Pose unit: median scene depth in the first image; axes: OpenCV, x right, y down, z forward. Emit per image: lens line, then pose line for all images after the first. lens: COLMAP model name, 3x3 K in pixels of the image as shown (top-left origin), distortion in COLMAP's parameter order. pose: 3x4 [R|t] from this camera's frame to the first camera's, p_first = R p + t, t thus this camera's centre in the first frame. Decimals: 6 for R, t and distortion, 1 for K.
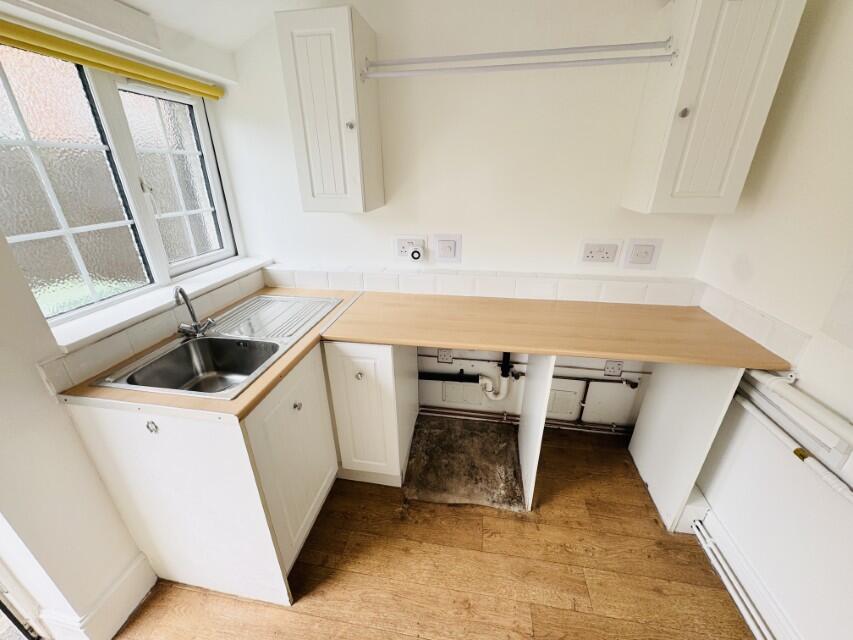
lens RADIAL K [[339.6, 0, 424.1], [0, 339.6, 320.8], [0, 0, 1]] dist [0.001068, -0.000640]
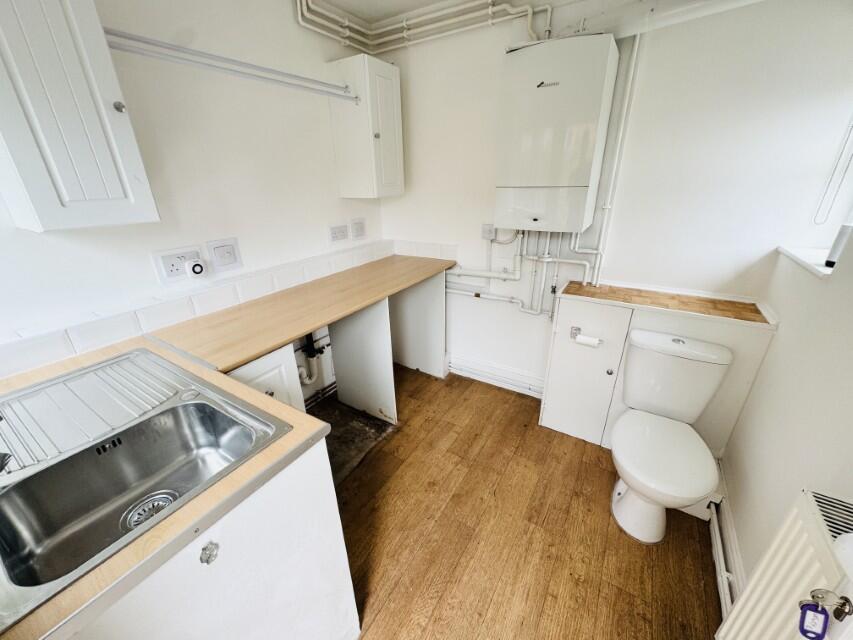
lens RADIAL K [[339.6, 0, 424.9], [0, 339.6, 320.3], [0, 0, 1]] dist [0.001068, -0.000640]
pose [[0.389695, -0.360033, 0.847652, -0.617400], [0.392686, 0.897511, 0.200679, -0.026077], [-0.833028, 0.254657, 0.491135, 0.146560]]
